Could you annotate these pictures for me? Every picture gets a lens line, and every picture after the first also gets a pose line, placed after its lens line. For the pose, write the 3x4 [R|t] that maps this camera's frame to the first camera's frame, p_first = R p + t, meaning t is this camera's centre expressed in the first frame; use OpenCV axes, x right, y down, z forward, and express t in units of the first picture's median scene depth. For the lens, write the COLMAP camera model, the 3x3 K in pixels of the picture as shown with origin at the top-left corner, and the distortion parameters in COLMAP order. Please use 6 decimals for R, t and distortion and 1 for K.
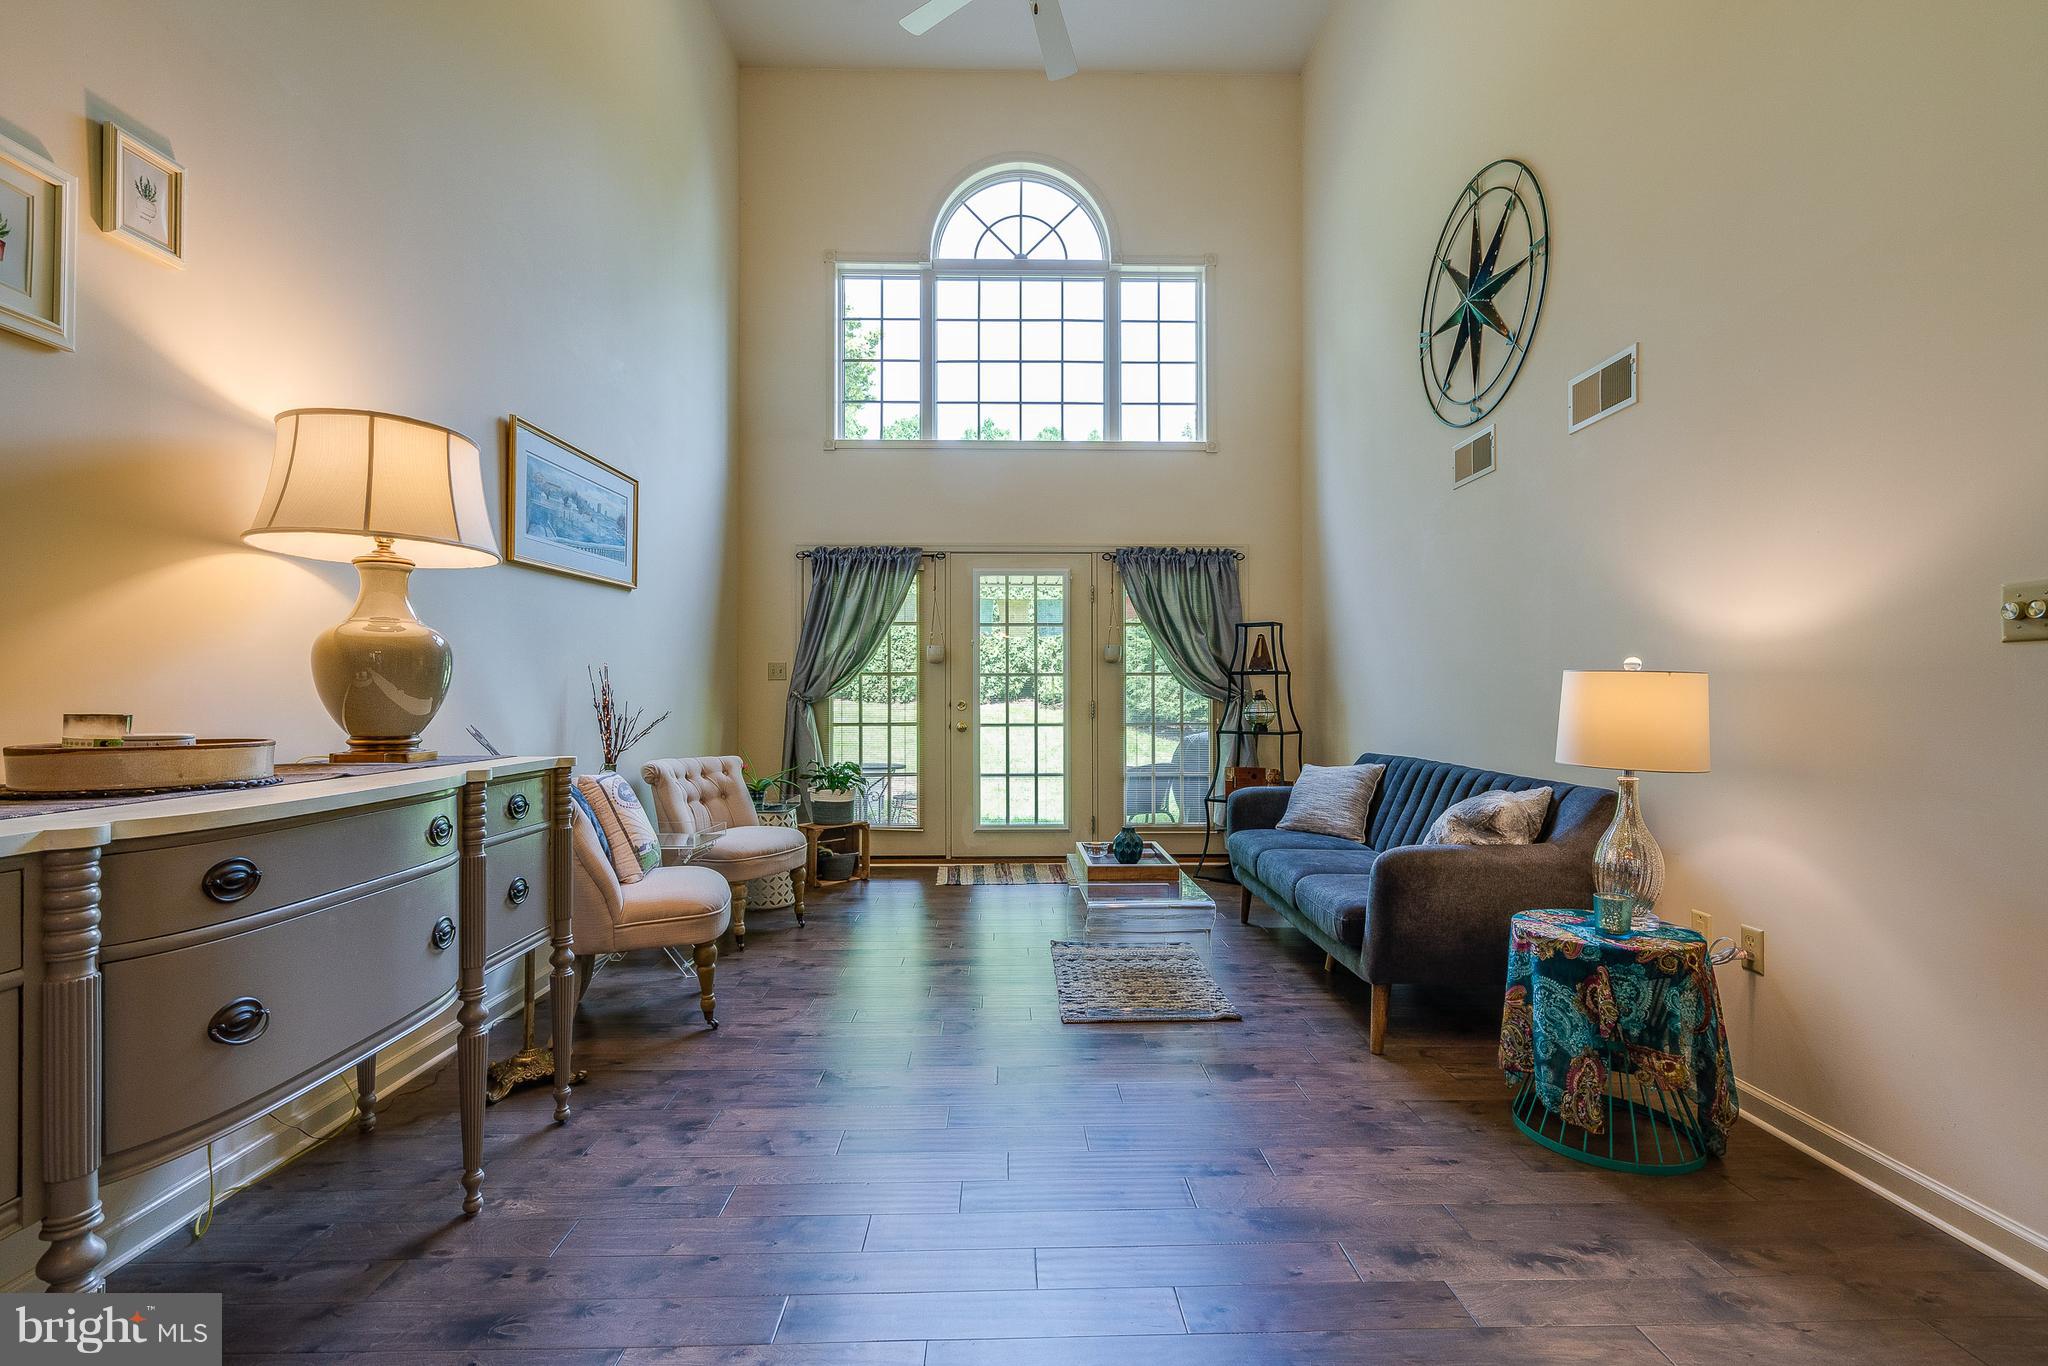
lens RADIAL K [[921.0, 0, 1022.5], [0, 921.0, 690.0], [0, 0, 1]] dist [-0.003079, 0.001082]
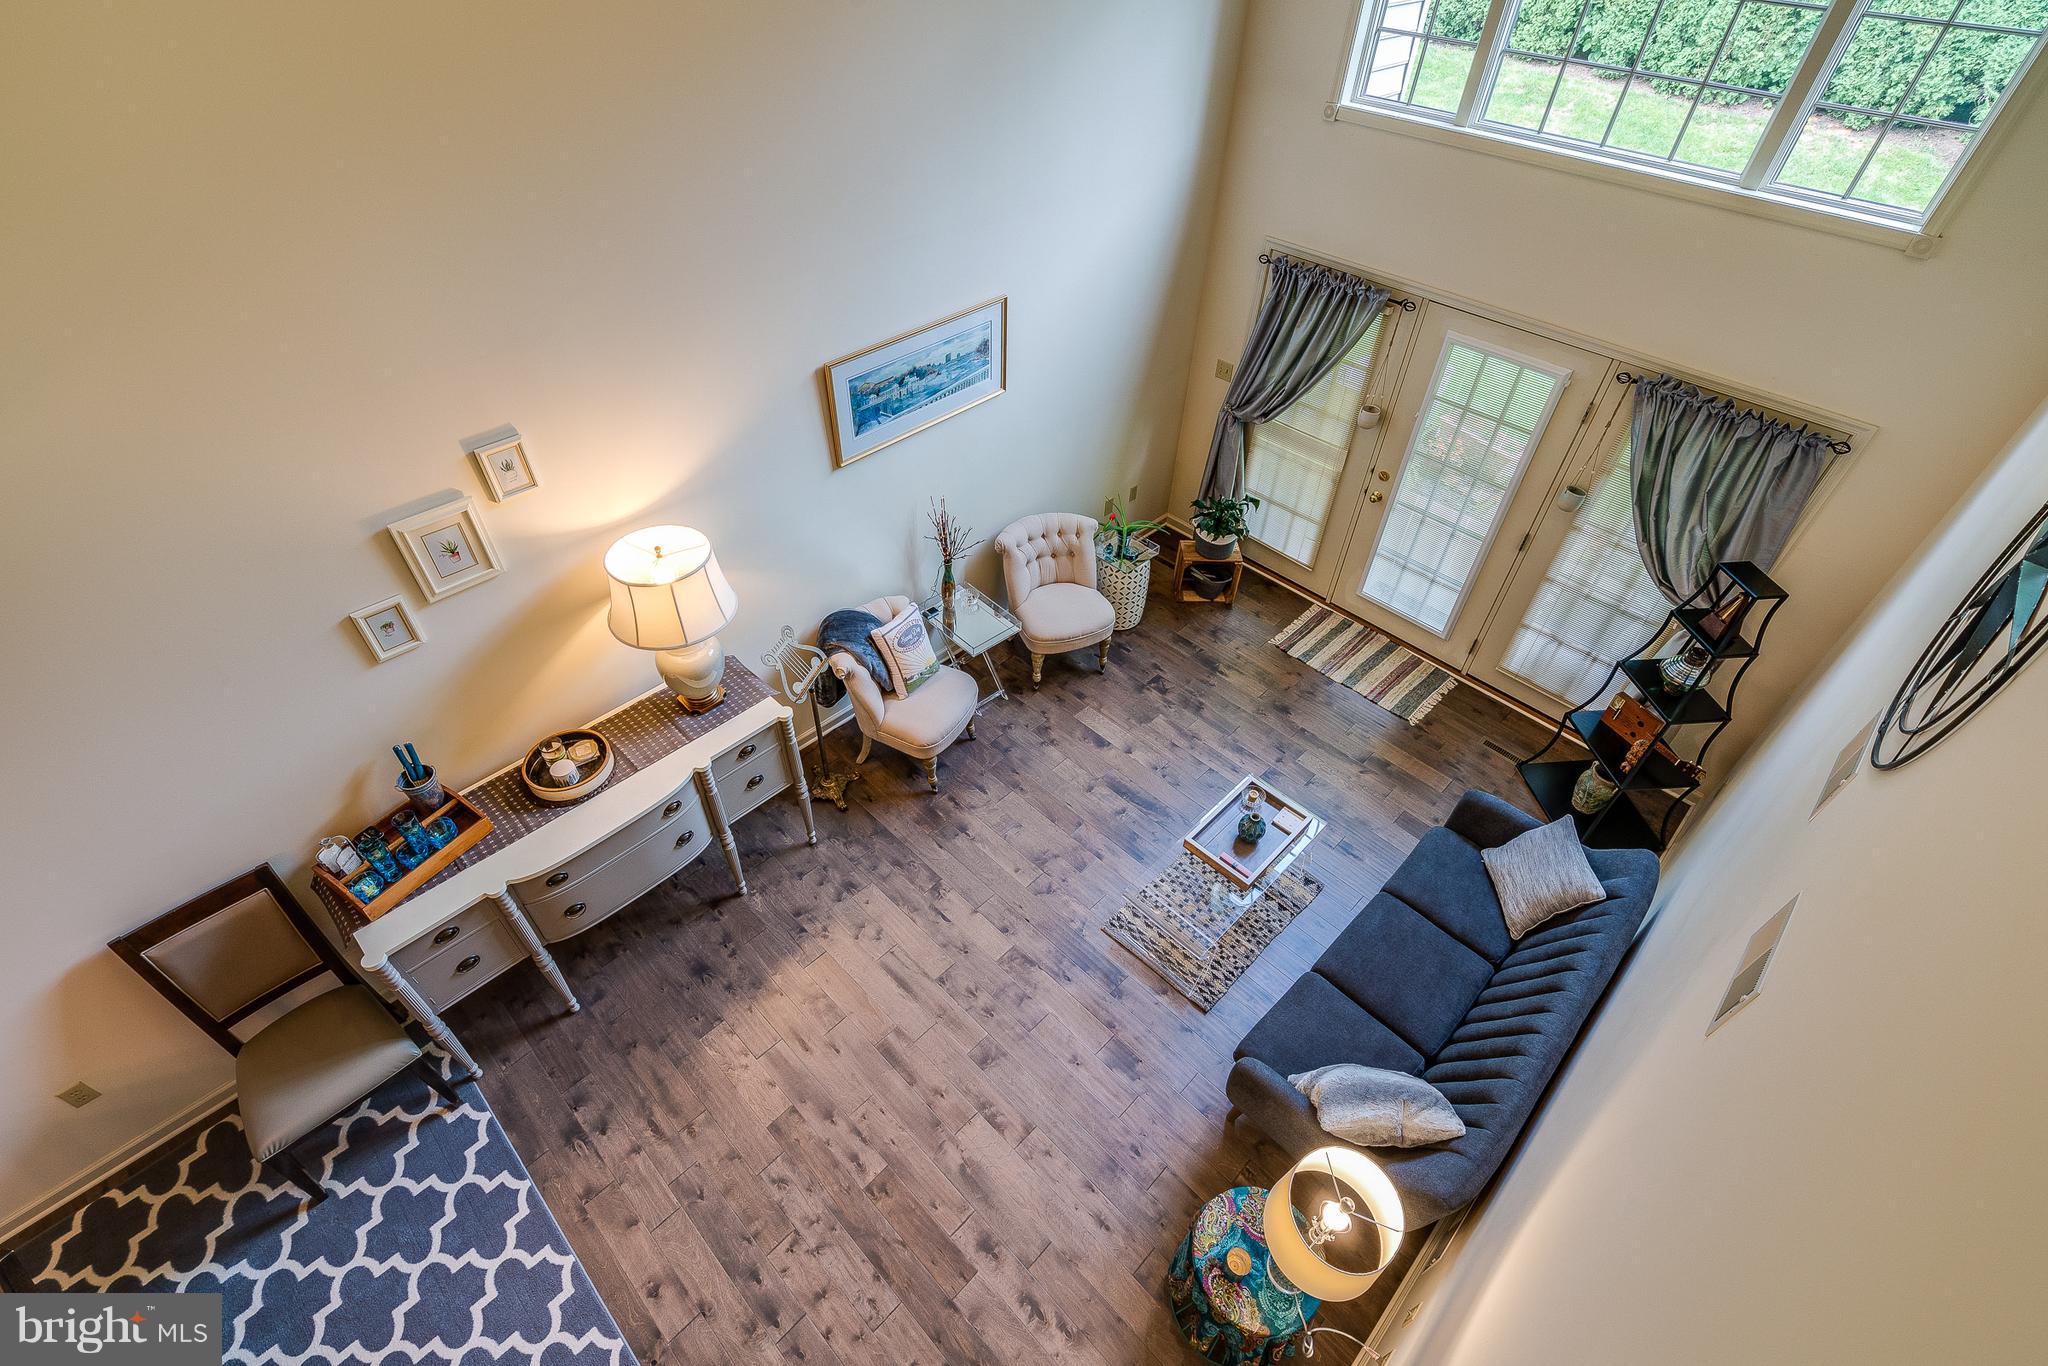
lens RADIAL K [[921.0, 0, 1022.5], [0, 921.0, 690.0], [0, 0, 1]] dist [-0.003079, 0.001082]
pose [[0.692966, 0.517071, -0.502430, 0.253779], [-0.021345, 0.711289, 0.702576, -0.466587], [0.720654, -0.476137, 0.503936, 0.198382]]
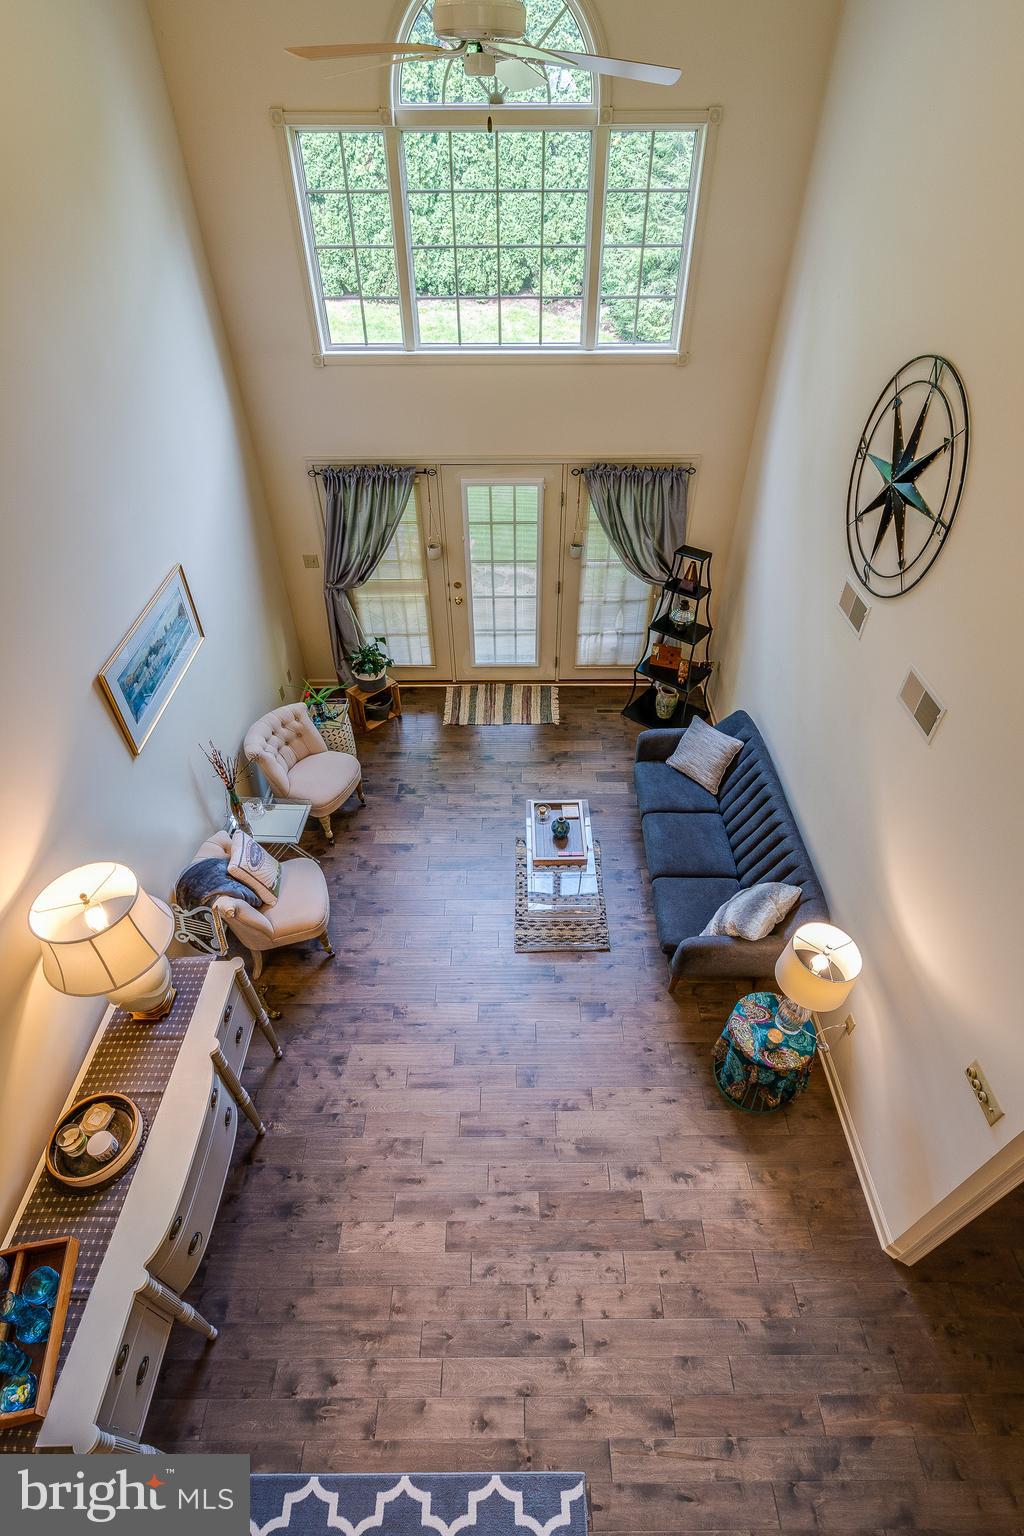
lens RADIAL K [[720.9, 0, 514.2], [0, 720.9, 764.3], [0, 0, 1]] dist [-0.001675, 0.001253]
pose [[0.999820, 0.009820, -0.016212, 0.033228], [0.003720, 0.737044, 0.675834, -0.492088], [0.018586, -0.675773, 0.736875, 0.085603]]
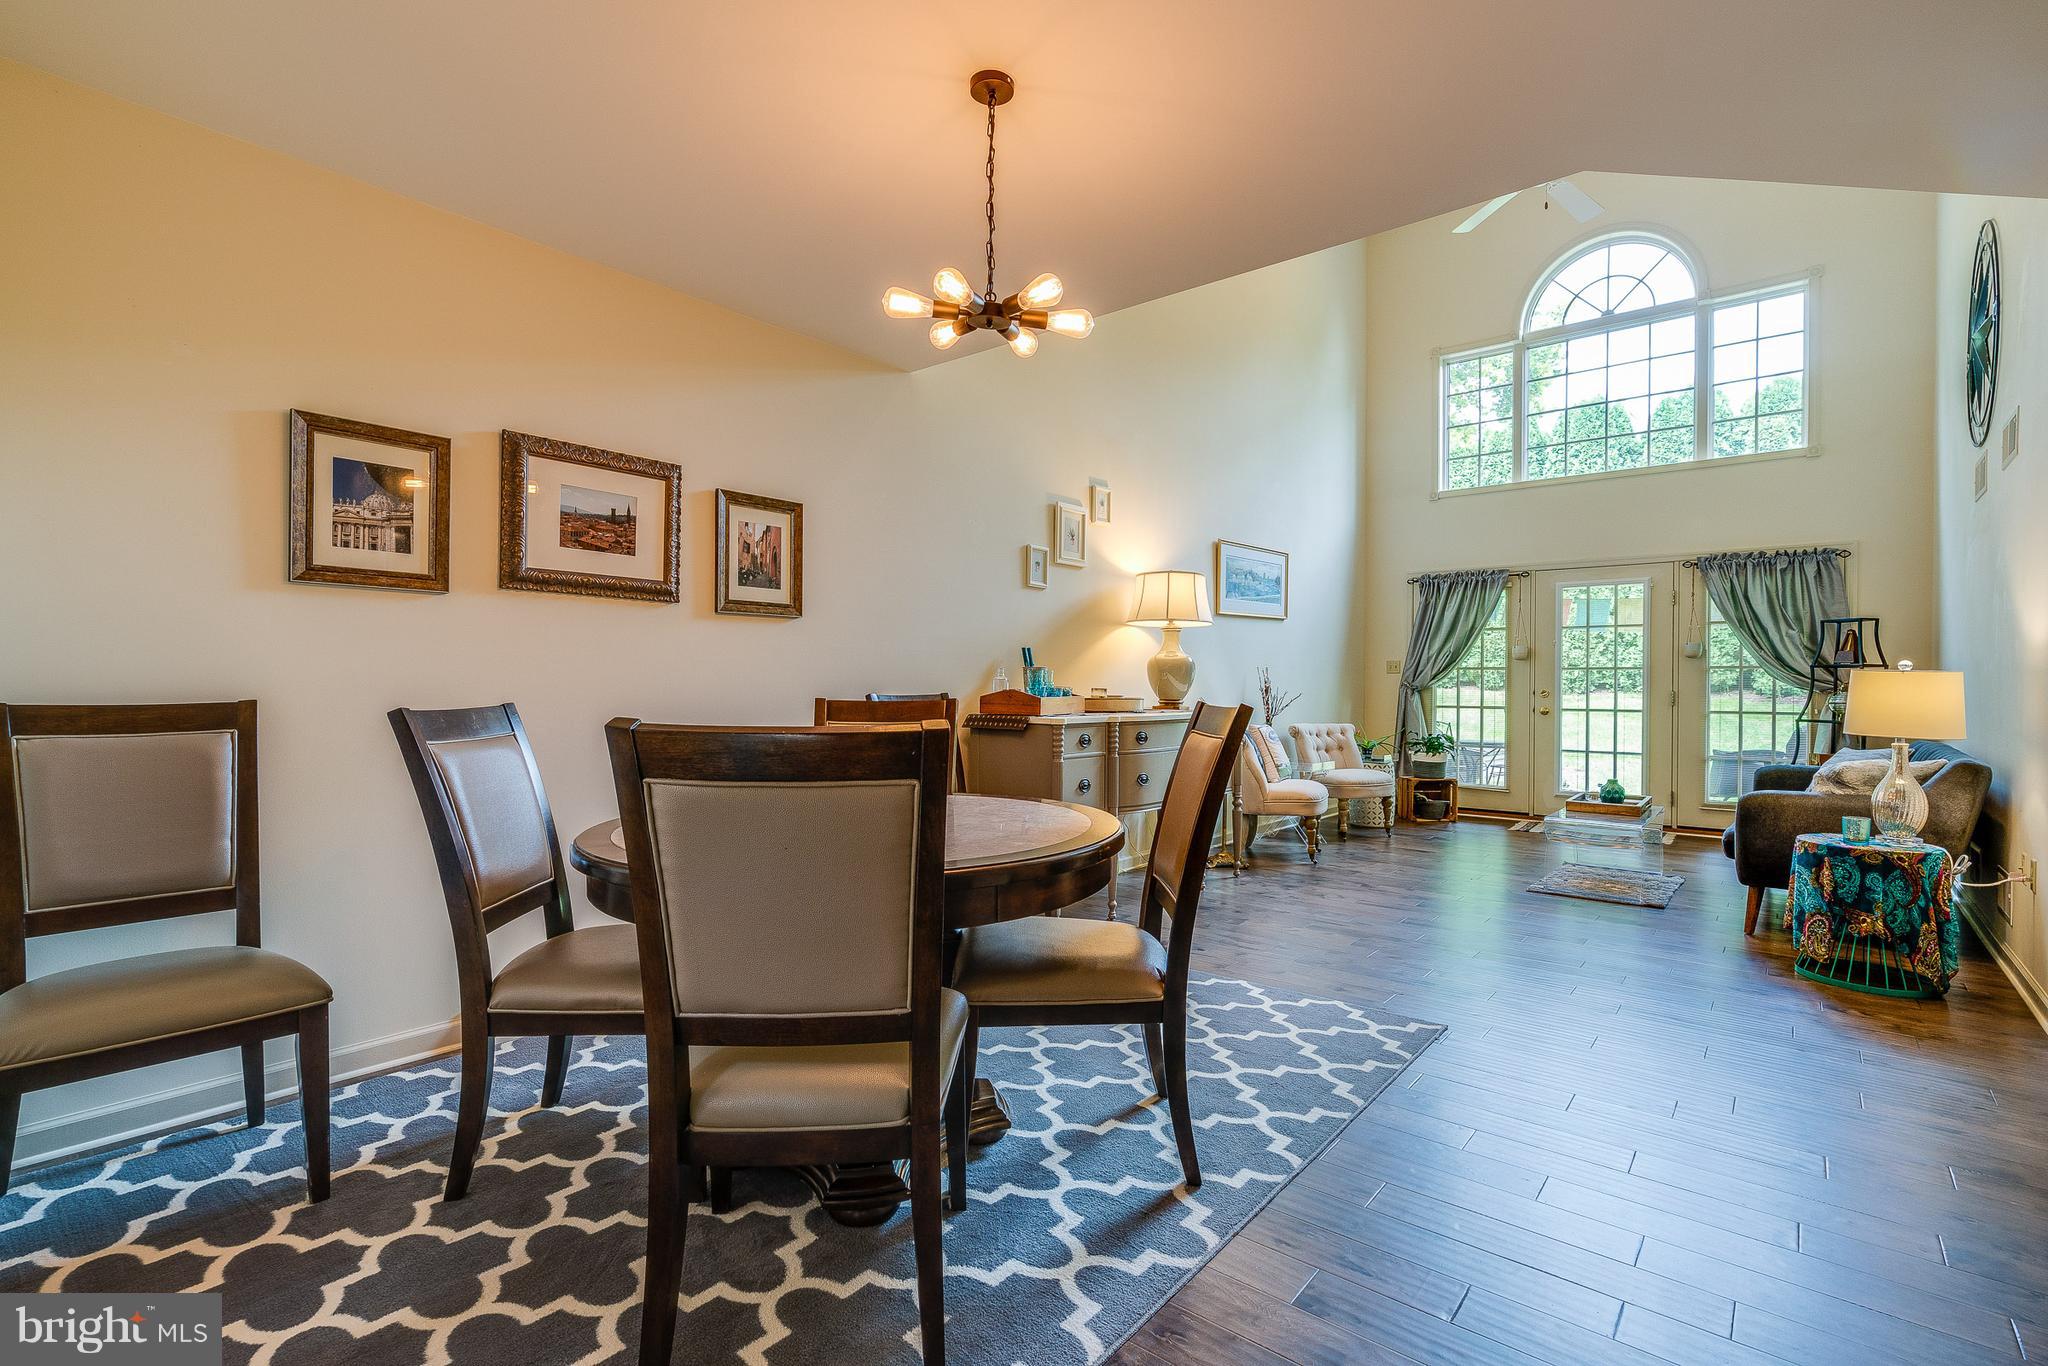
lens RADIAL K [[938.7, 0, 1024.0], [0, 938.7, 683.0], [0, 0, 1]] dist [-0.000761, 0.000945]
pose [[0.754180, 0.005405, -0.656645, 0.238101], [-0.002896, 0.999984, 0.004906, -0.001659], [0.656661, -0.001798, 0.754184, -0.416547]]
